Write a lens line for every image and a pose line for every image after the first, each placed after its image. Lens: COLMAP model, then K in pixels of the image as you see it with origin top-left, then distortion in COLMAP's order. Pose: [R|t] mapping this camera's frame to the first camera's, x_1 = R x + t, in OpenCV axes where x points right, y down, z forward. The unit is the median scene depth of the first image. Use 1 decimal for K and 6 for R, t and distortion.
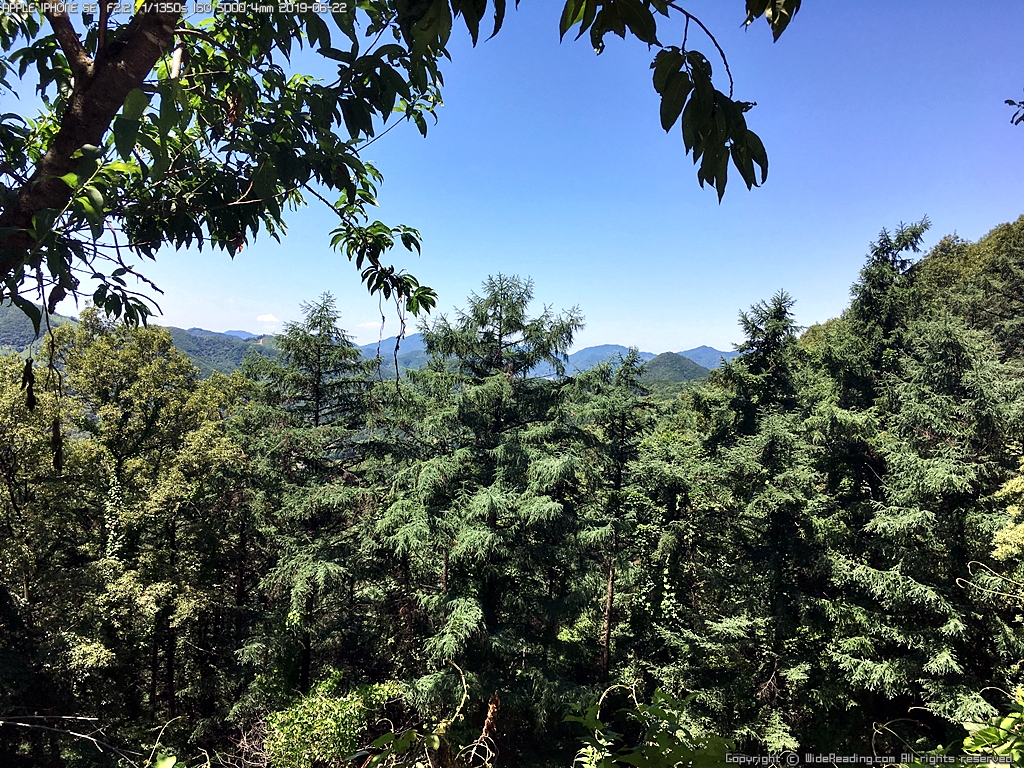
lens RADIAL K [[868.7, 0, 512.4], [0, 868.7, 384.4], [0, 0, 1]] dist [0.050365, -0.011292]
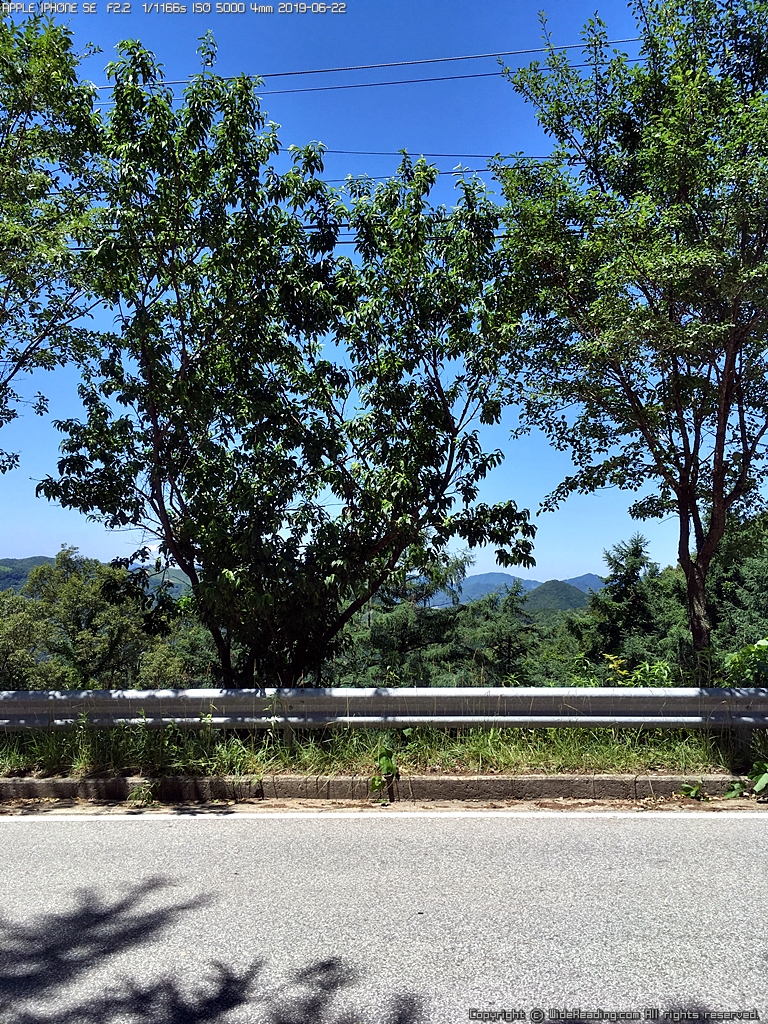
lens RADIAL K [[868.7, 0, 387.5], [0, 868.7, 511.2], [0, 0, 1]] dist [0.050365, -0.011292]
pose [[0.999930, -0.005447, -0.010548, -0.028026], [0.004174, 0.993107, -0.117136, 0.003052], [0.011114, 0.117084, 0.993060, -0.225112]]
